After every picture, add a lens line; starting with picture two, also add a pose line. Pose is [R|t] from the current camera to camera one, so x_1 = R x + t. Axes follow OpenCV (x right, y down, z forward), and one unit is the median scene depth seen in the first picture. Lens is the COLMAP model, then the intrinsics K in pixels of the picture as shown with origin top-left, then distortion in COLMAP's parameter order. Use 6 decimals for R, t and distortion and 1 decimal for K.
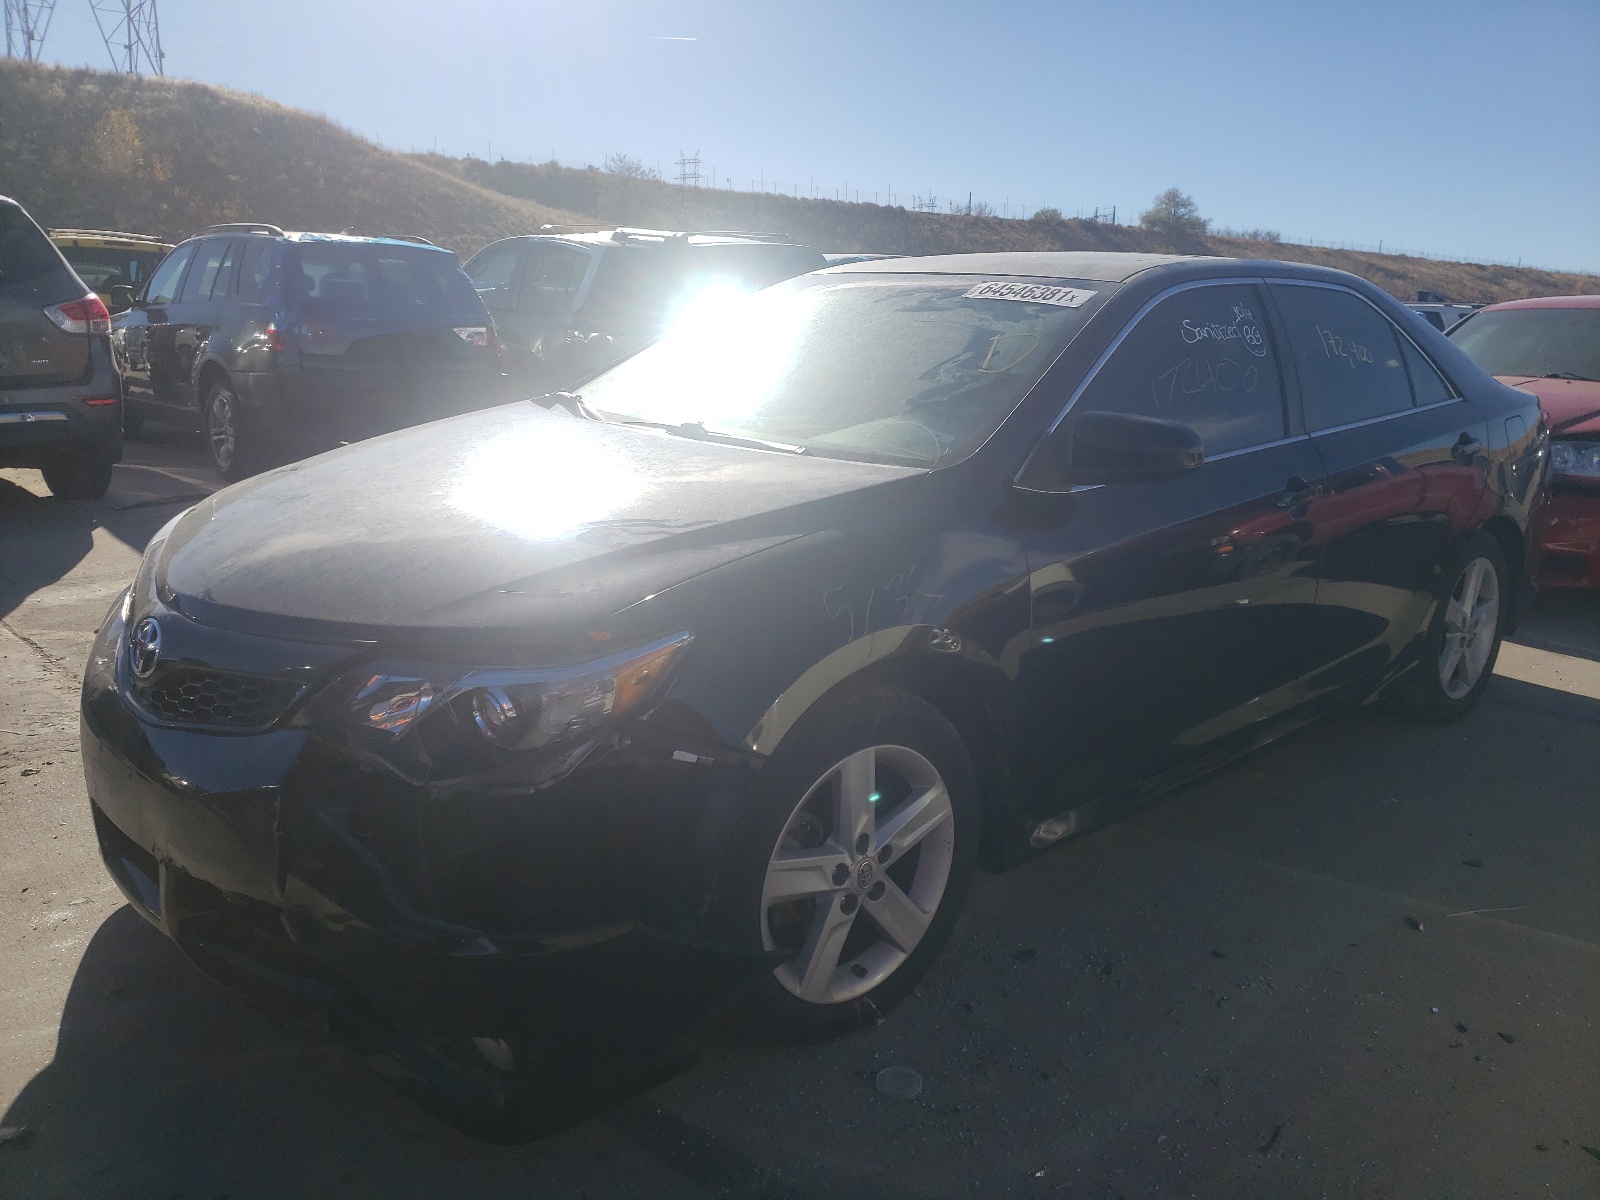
lens RADIAL K [[1214.3, 0, 800.0], [0, 1214.3, 600.0], [0, 0, 1]] dist [0.060144, -0.004165]
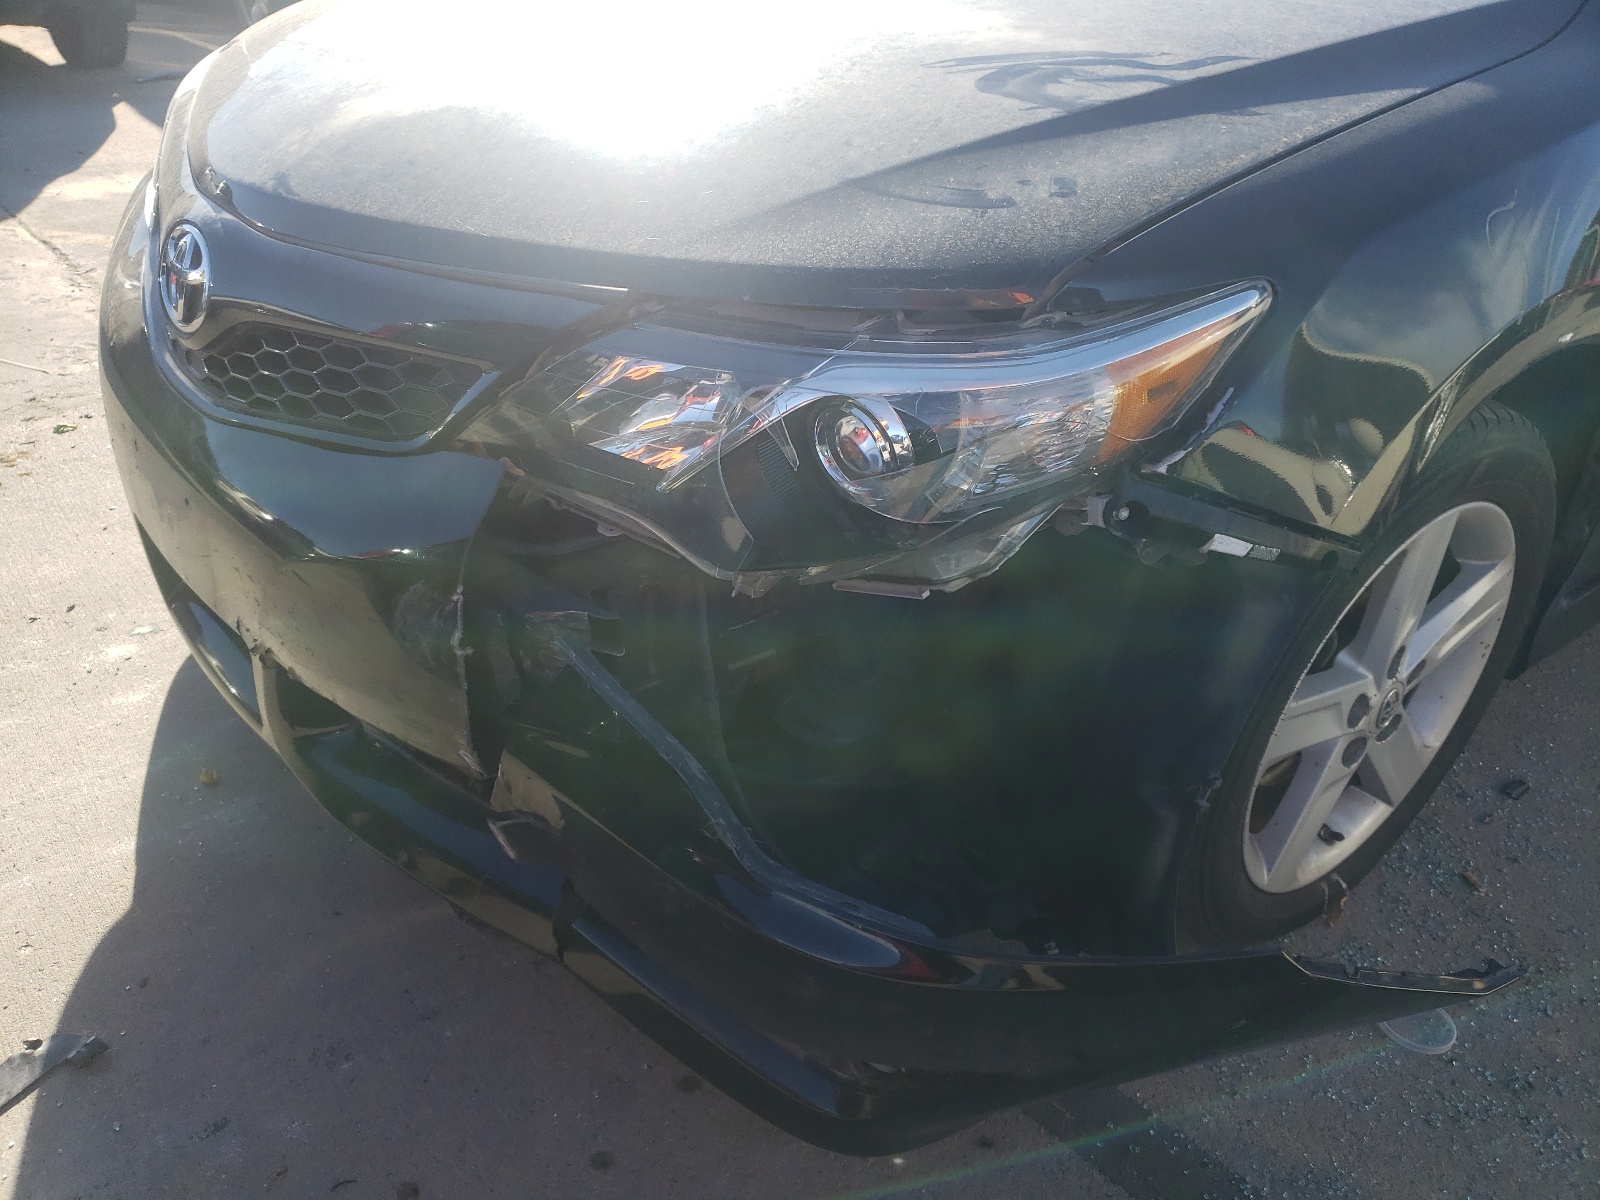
lens RADIAL K [[1230.7, 0, 800.0], [0, 1230.7, 600.0], [0, 0, 1]] dist [0.011097, 0.014322]
pose [[0.998404, 0.042993, -0.036629, -0.211741], [-0.030356, 0.955348, 0.293919, 0.003839], [0.047630, -0.292338, 0.955128, 0.410099]]
